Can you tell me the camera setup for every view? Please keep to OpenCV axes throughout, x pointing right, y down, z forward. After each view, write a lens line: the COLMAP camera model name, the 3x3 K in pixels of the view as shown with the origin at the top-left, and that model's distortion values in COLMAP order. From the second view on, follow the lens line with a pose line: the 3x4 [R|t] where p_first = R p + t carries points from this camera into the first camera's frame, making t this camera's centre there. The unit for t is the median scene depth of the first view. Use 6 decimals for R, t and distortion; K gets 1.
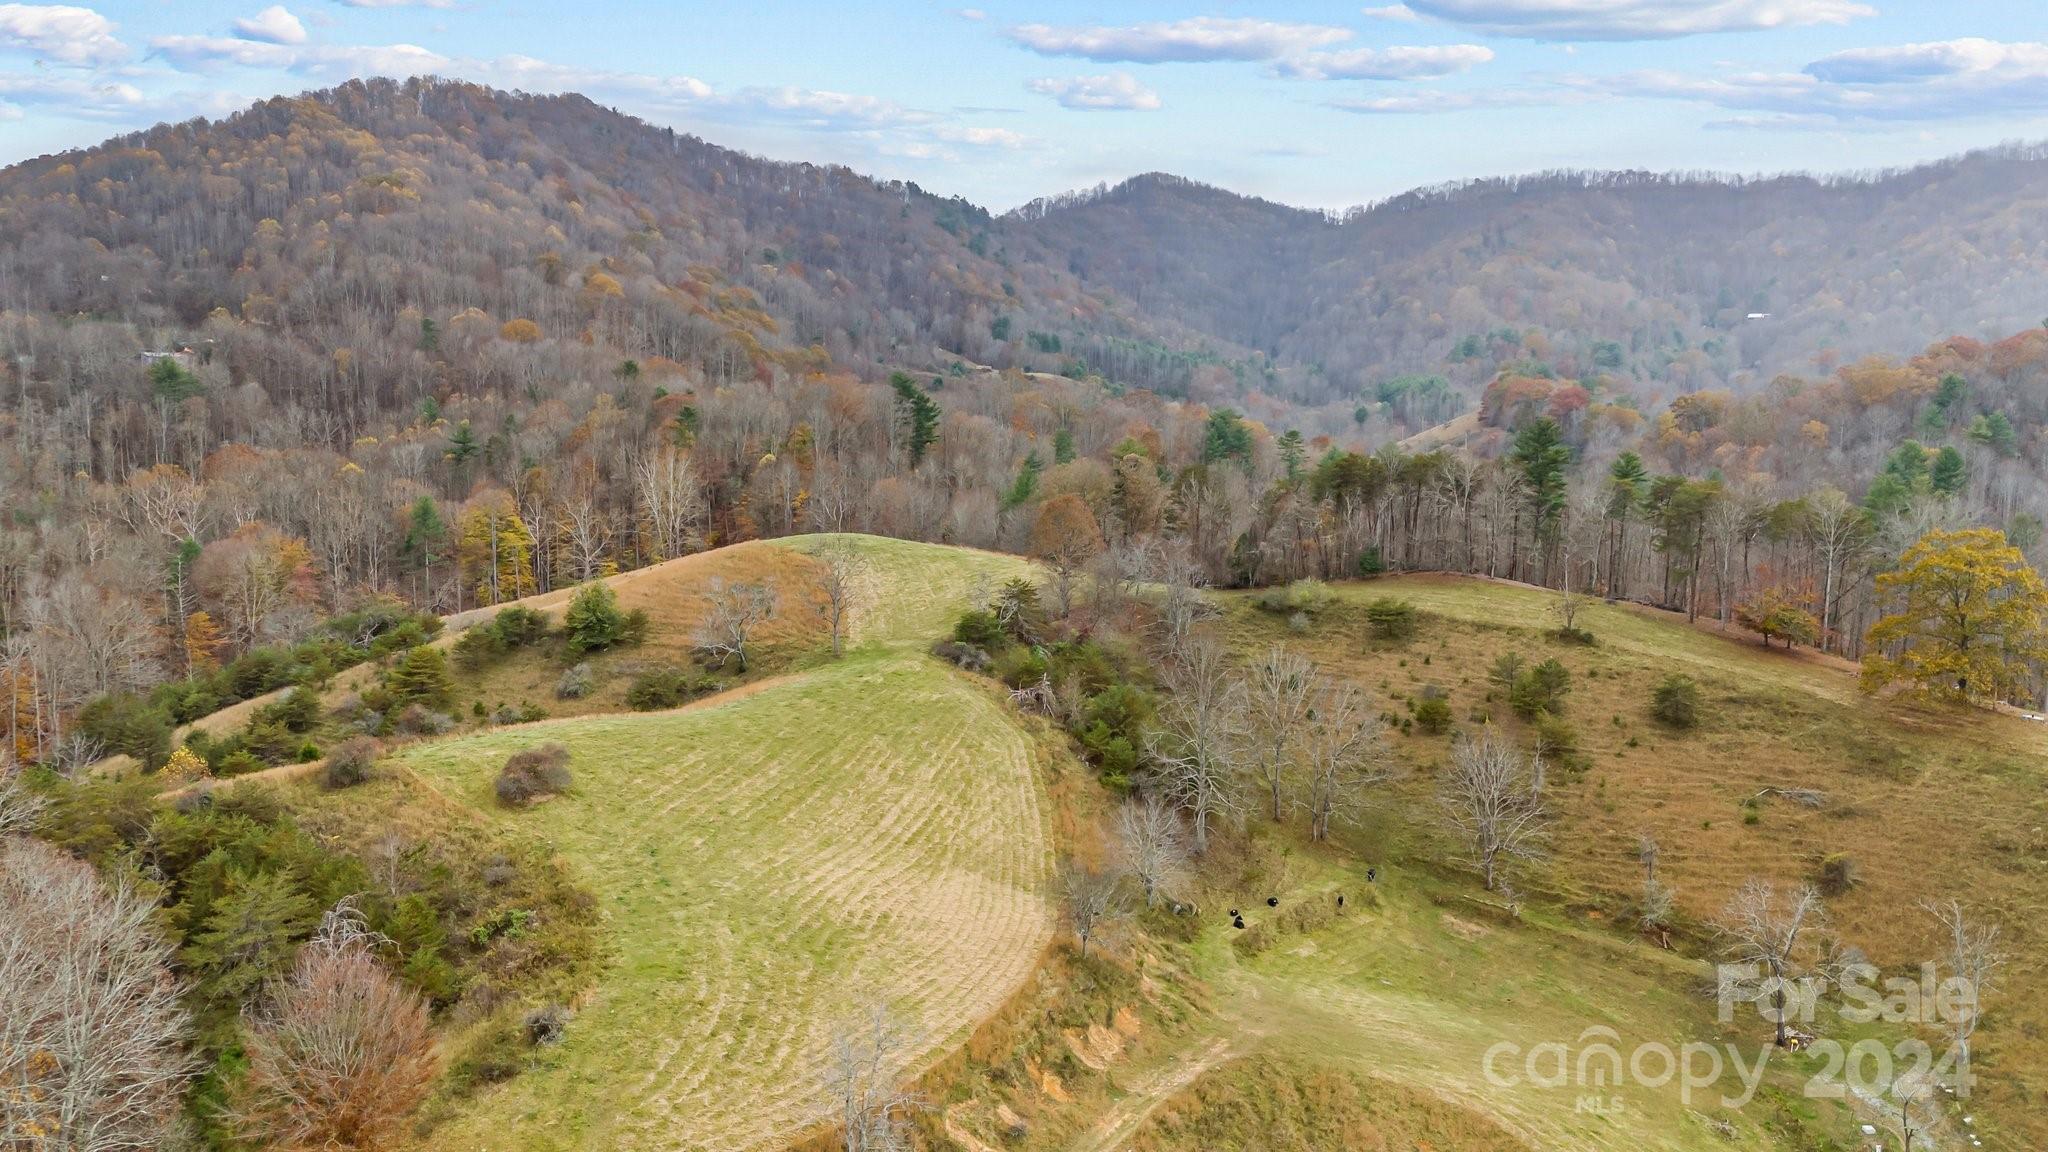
lens RADIAL K [[1520.0, 0, 1028.7], [0, 1520.0, 563.9], [0, 0, 1]] dist [0.074218, -0.063578]
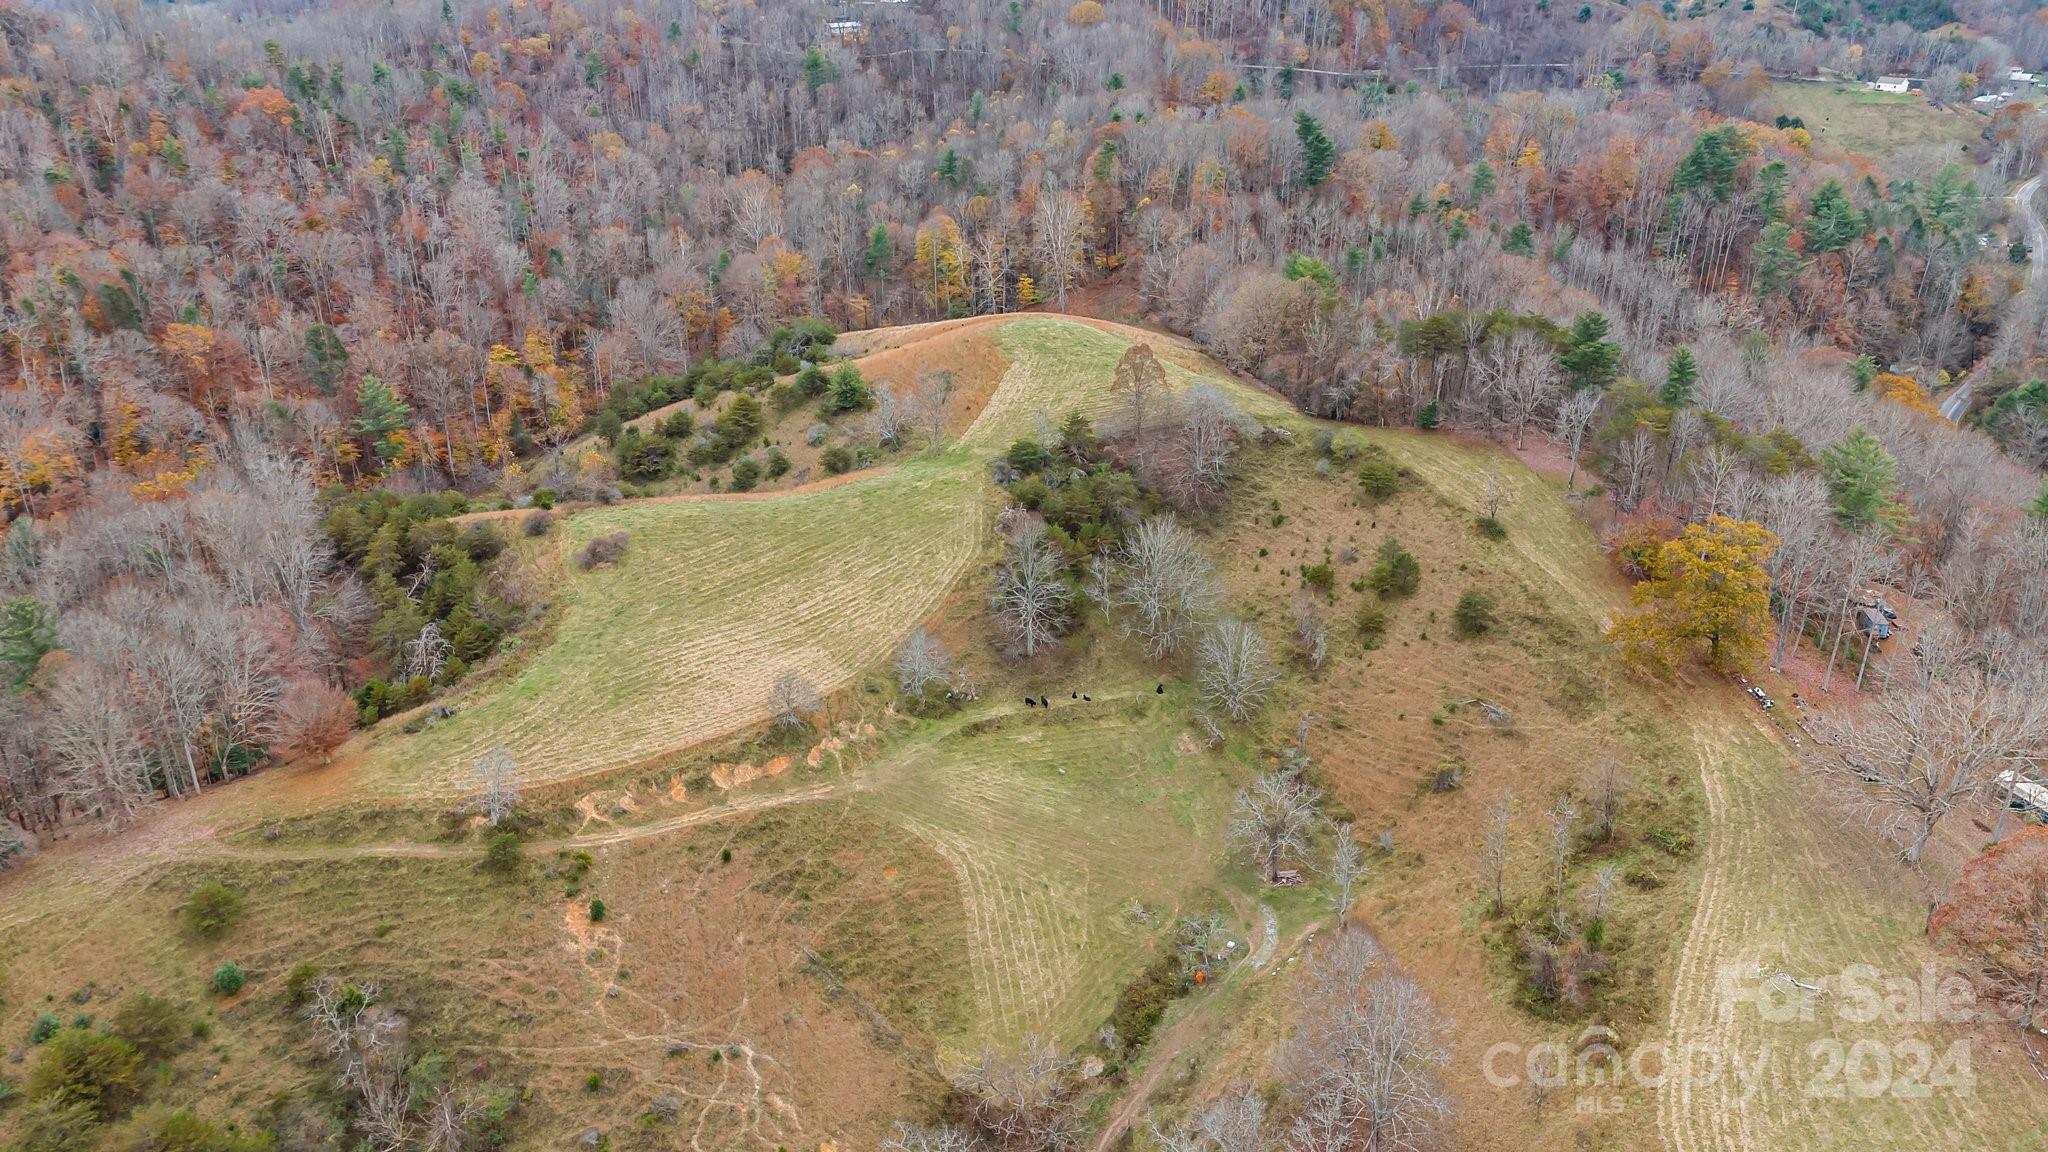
lens RADIAL K [[1506.3, 0, 1024.0], [0, 1506.3, 576.0], [0, 0, 1]] dist [0.114447, -0.161332]
pose [[0.864607, 0.195705, -0.462769, 0.156927], [-0.050464, 0.950192, 0.307552, -0.068268], [0.499909, -0.242558, 0.831419, -0.040869]]
